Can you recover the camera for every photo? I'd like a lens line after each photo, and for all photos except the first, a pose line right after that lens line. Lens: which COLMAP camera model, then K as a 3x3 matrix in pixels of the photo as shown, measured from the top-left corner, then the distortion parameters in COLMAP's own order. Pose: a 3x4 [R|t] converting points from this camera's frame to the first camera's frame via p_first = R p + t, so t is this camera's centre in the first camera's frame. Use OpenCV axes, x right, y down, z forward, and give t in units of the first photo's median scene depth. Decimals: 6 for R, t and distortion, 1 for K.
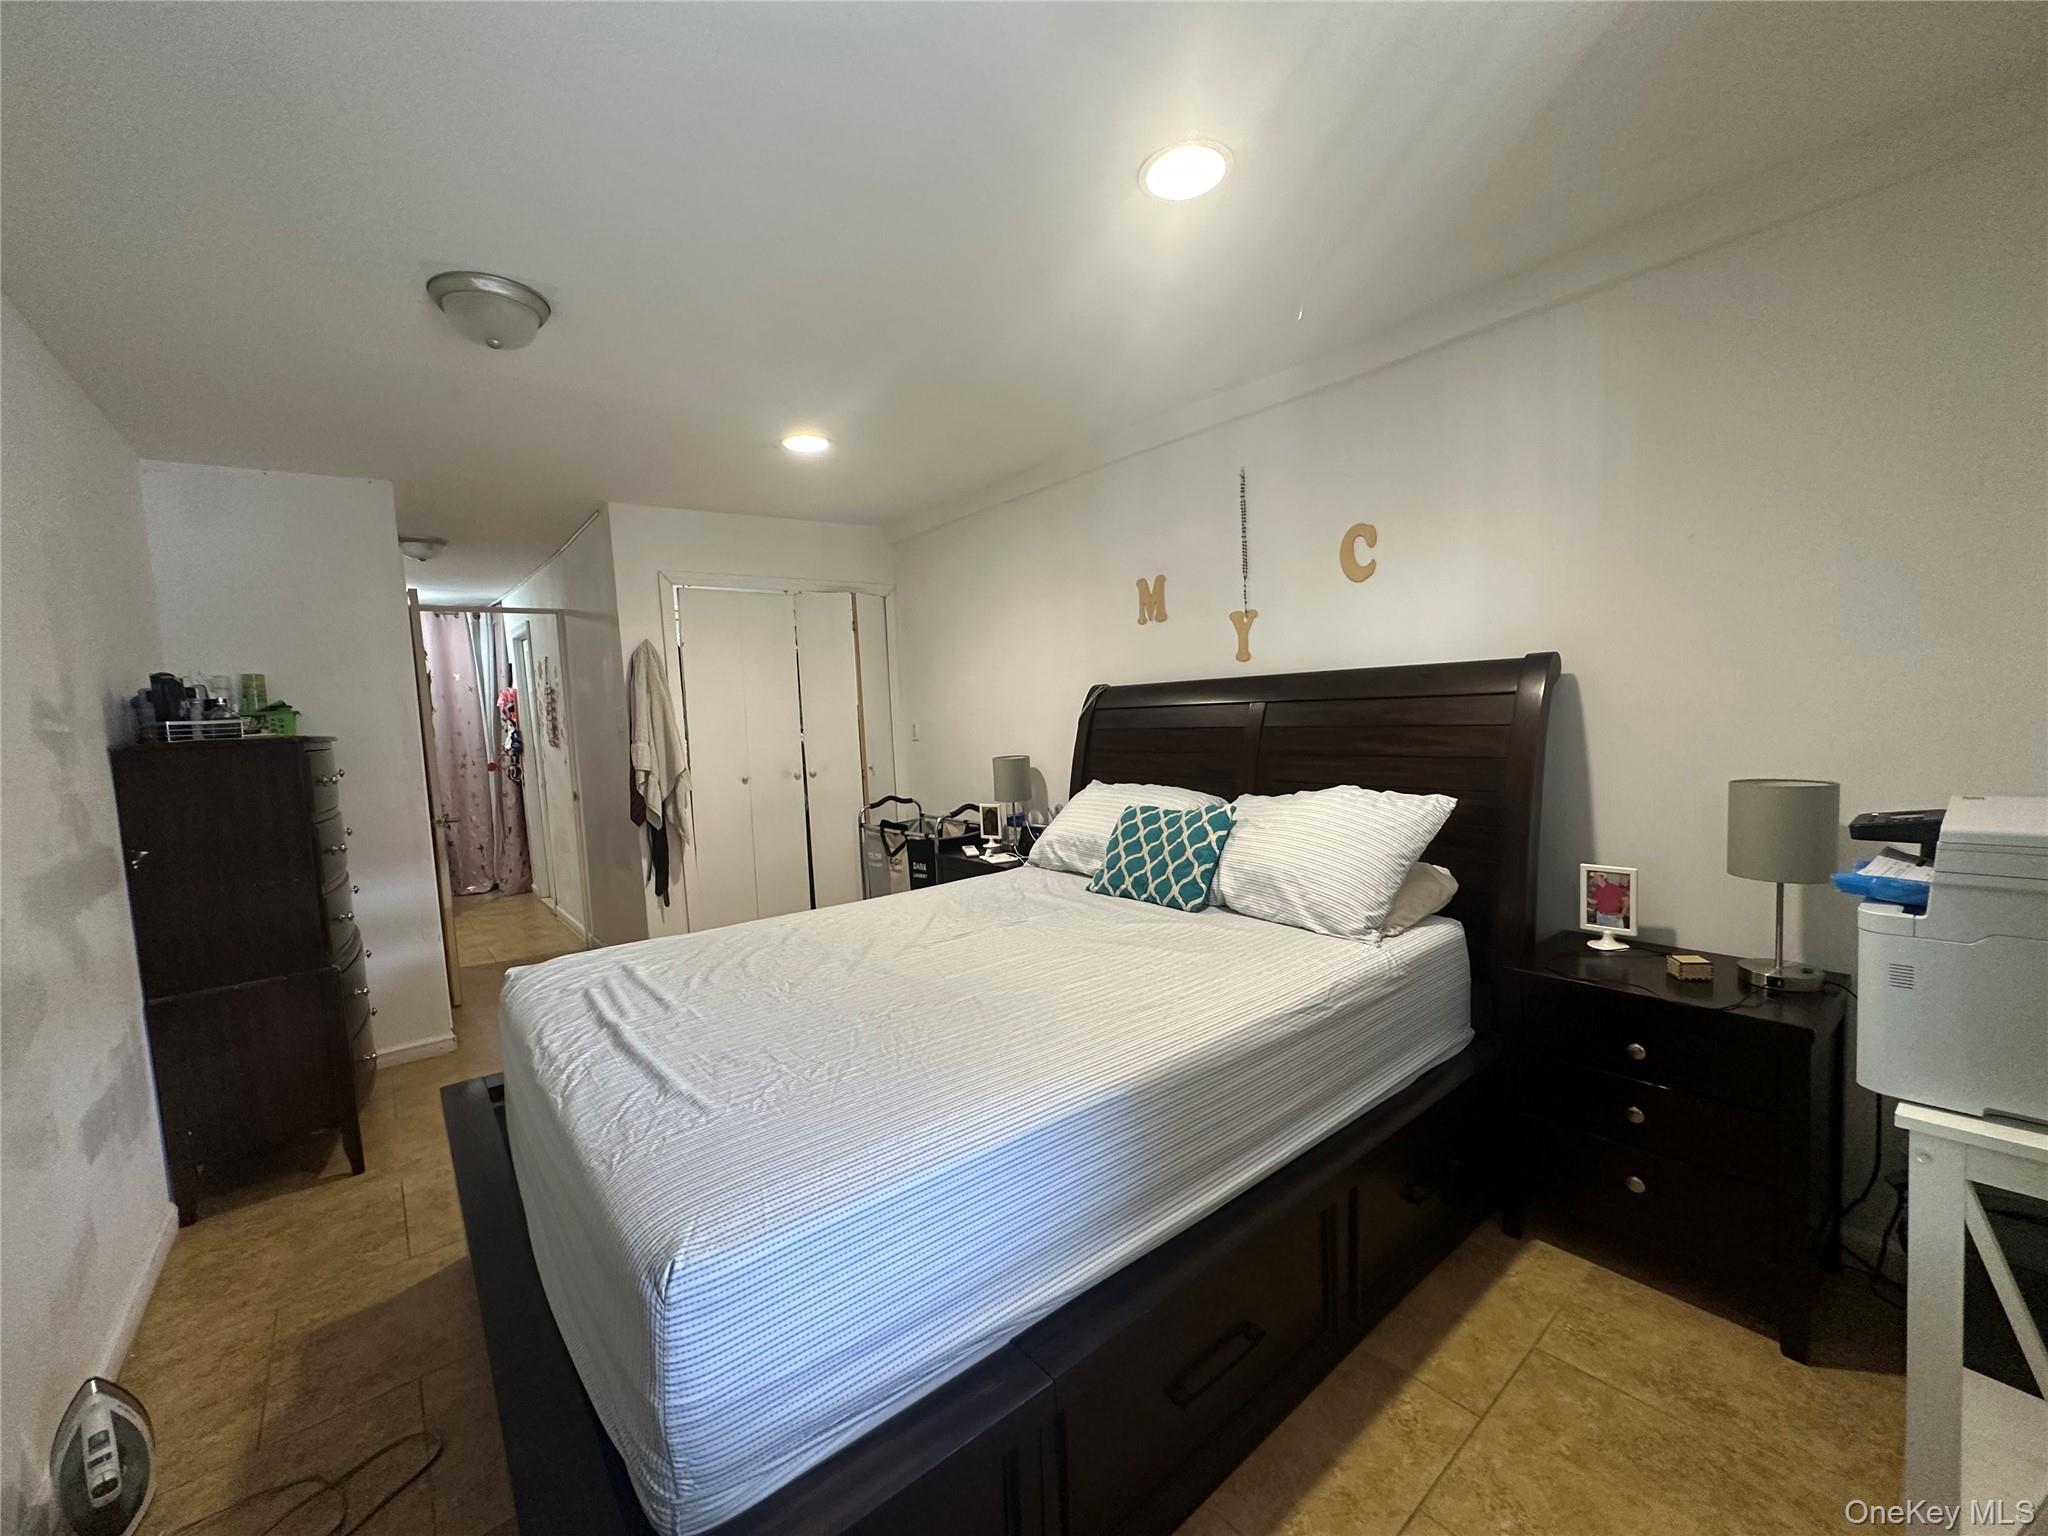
lens RADIAL K [[821.8, 0, 1028.9], [0, 821.8, 762.7], [0, 0, 1]] dist [0.003021, 0.001986]
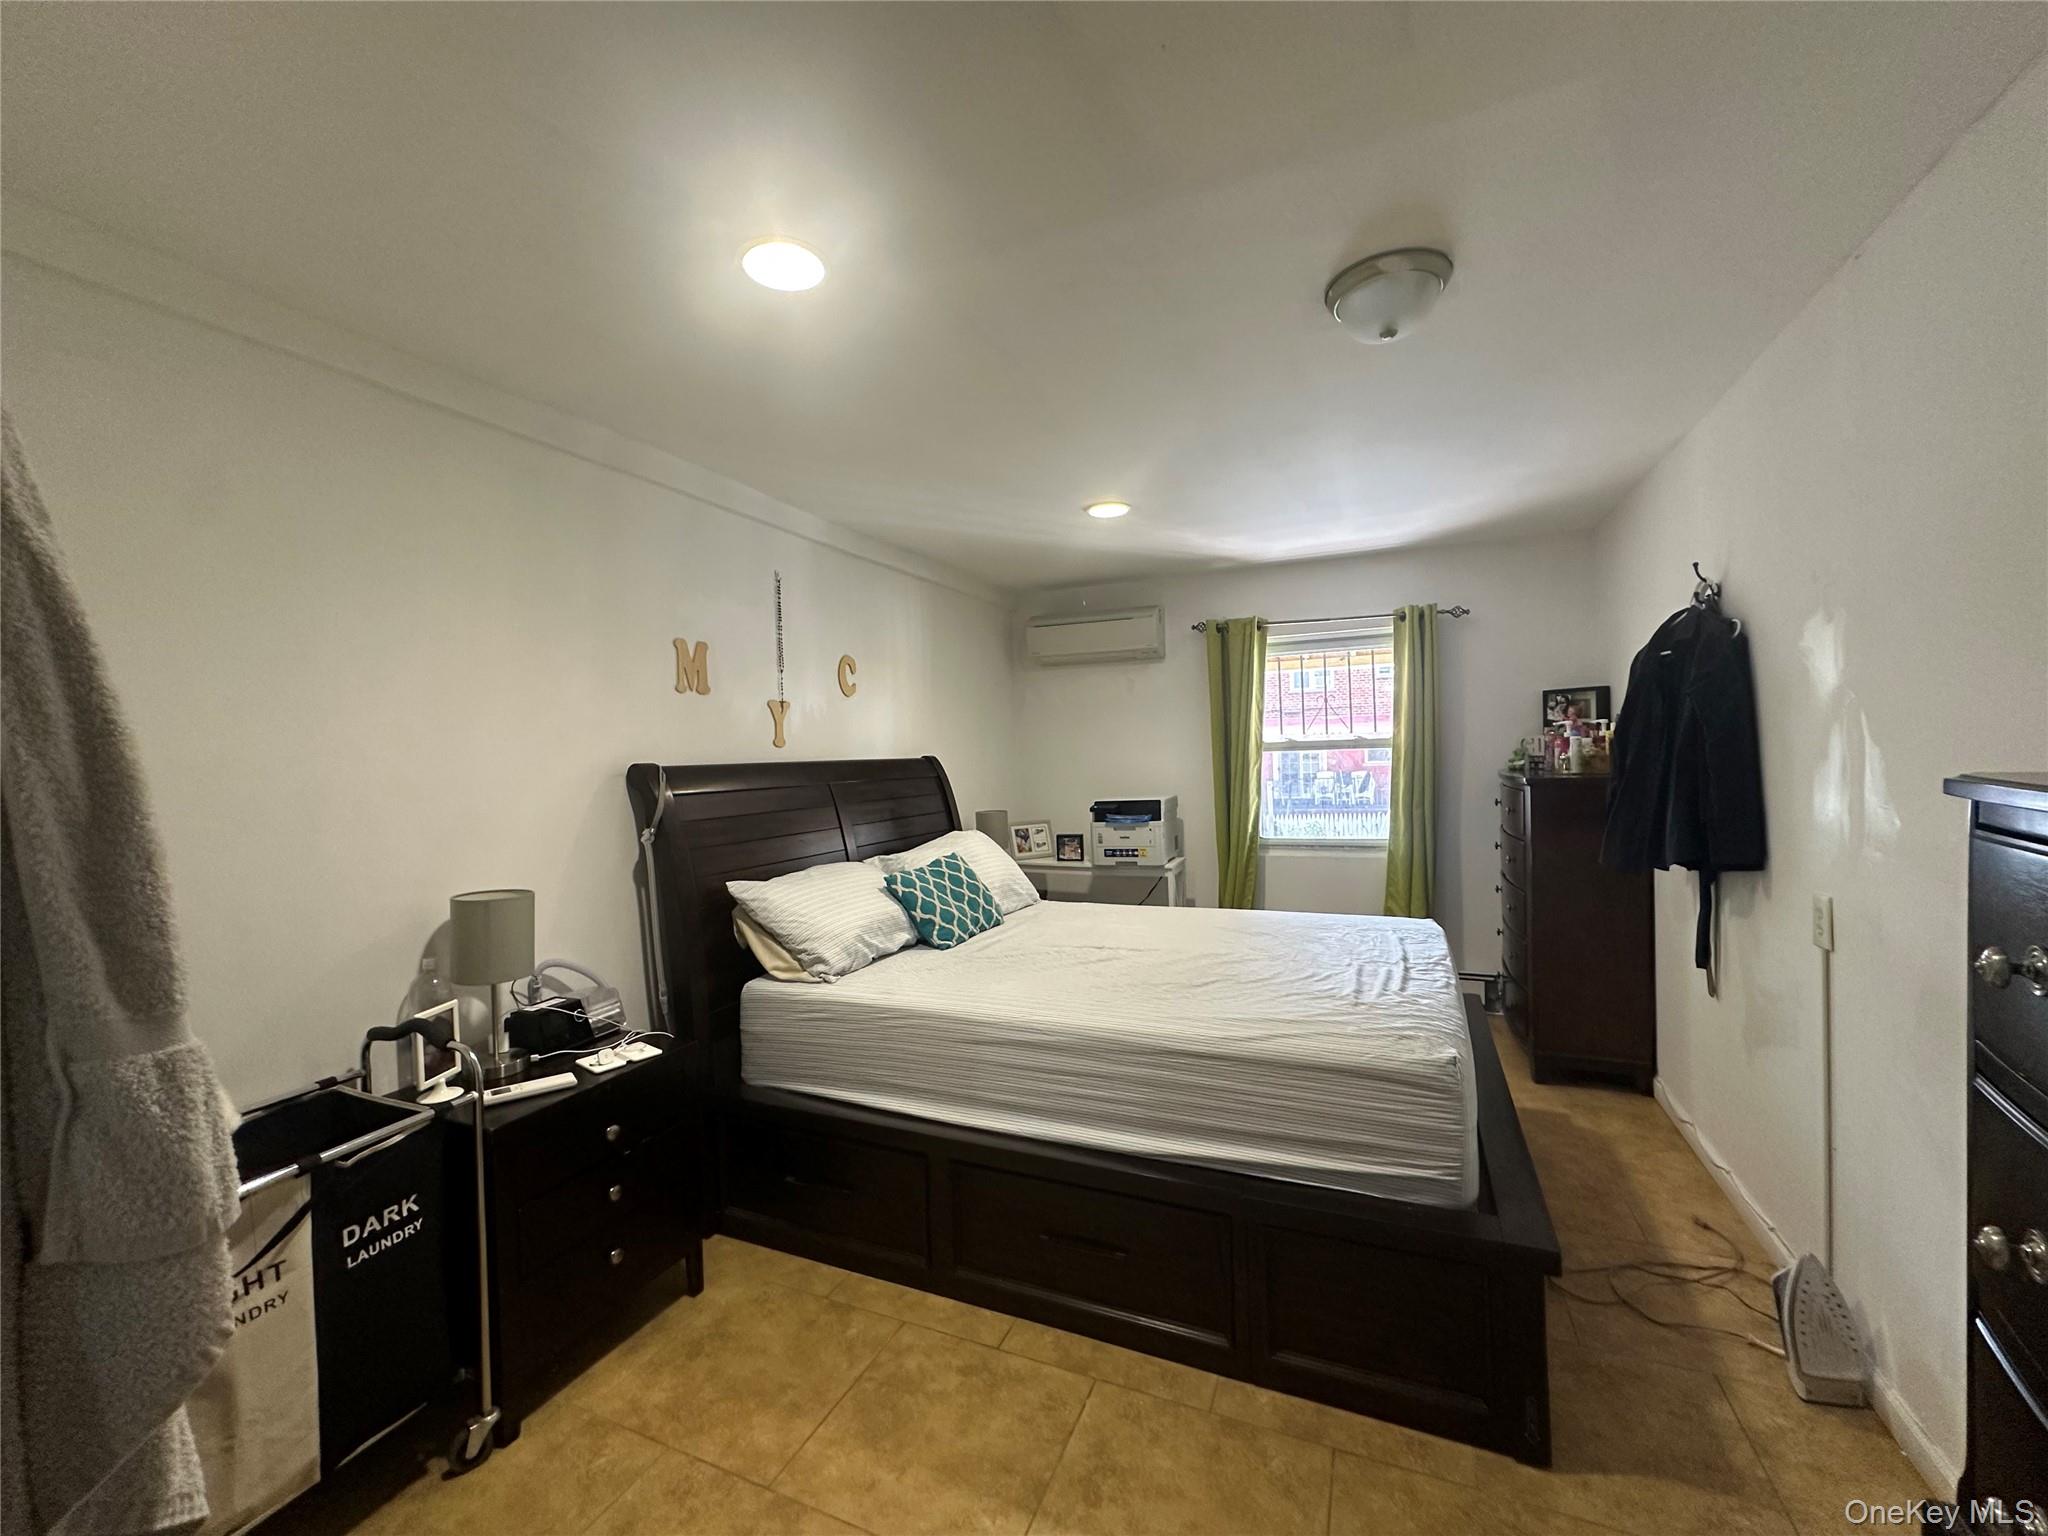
lens RADIAL K [[821.8, 0, 1020.6], [0, 821.8, 767.2], [0, 0, 1]] dist [0.003021, 0.001986]
pose [[-0.444741, 0.052566, 0.894116, -0.883804], [0.118460, 0.992959, 0.000547, -0.065562], [-0.887791, 0.106160, -0.447836, 1.281337]]
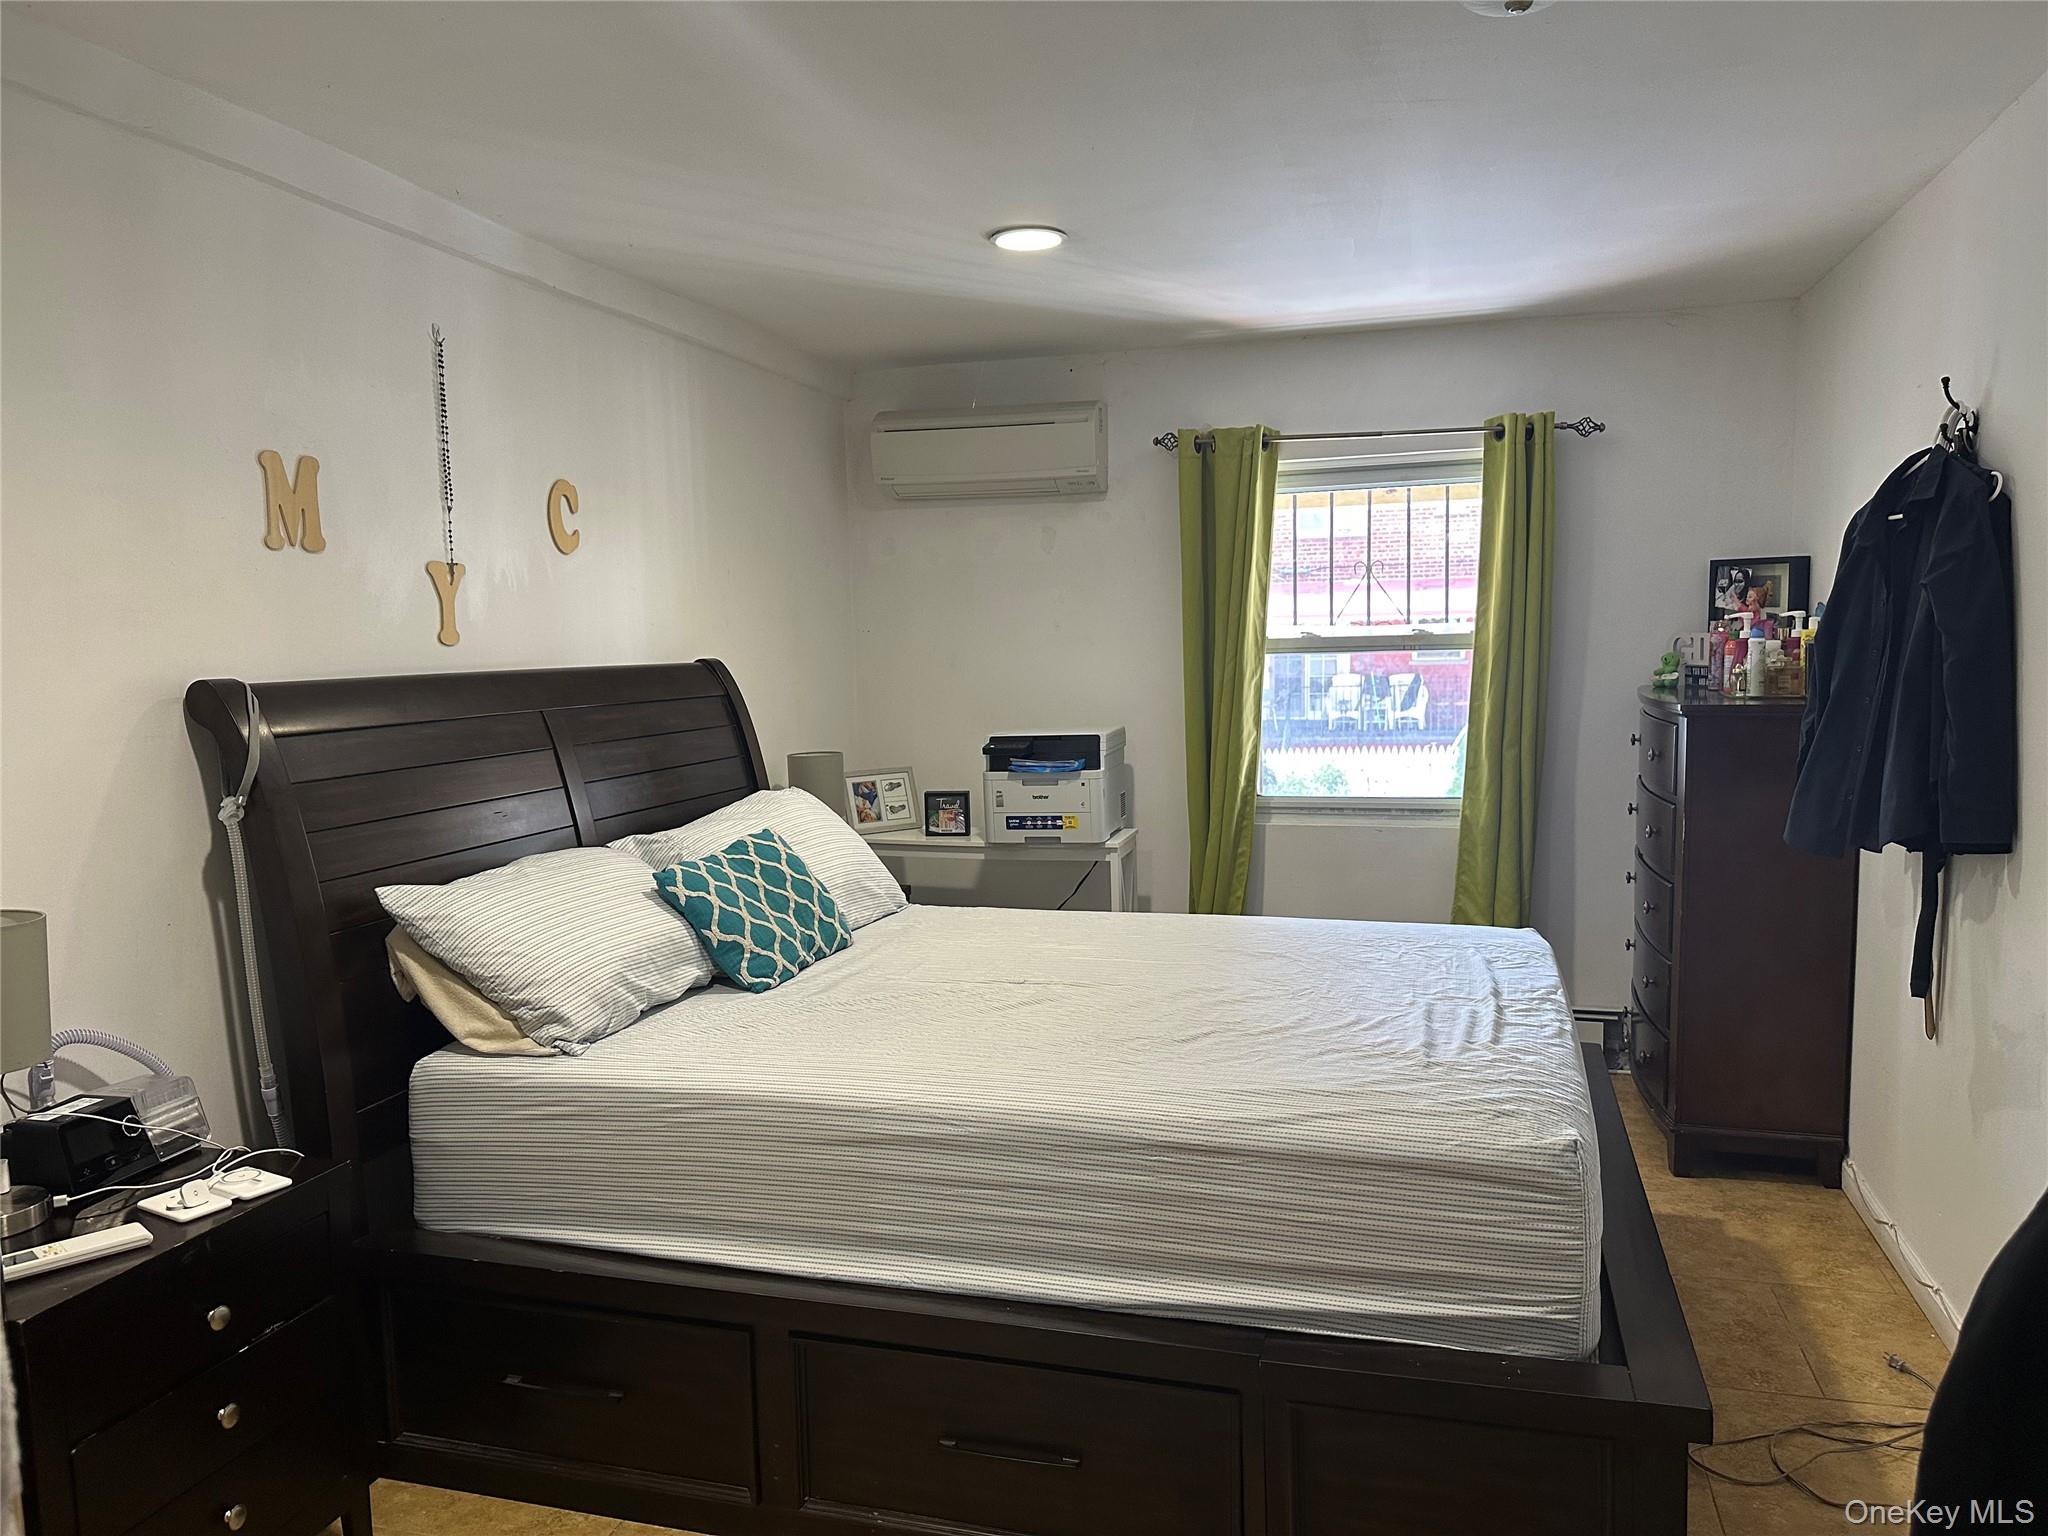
lens RADIAL K [[1455.4, 0, 1011.5], [0, 1455.4, 774.7], [0, 0, 1]] dist [0.055874, -0.058079]
pose [[-0.559739, -0.016951, 0.828496, -0.913735], [0.109886, 0.989443, 0.094484, -0.092367], [-0.821351, 0.143926, -0.551967, 1.350607]]
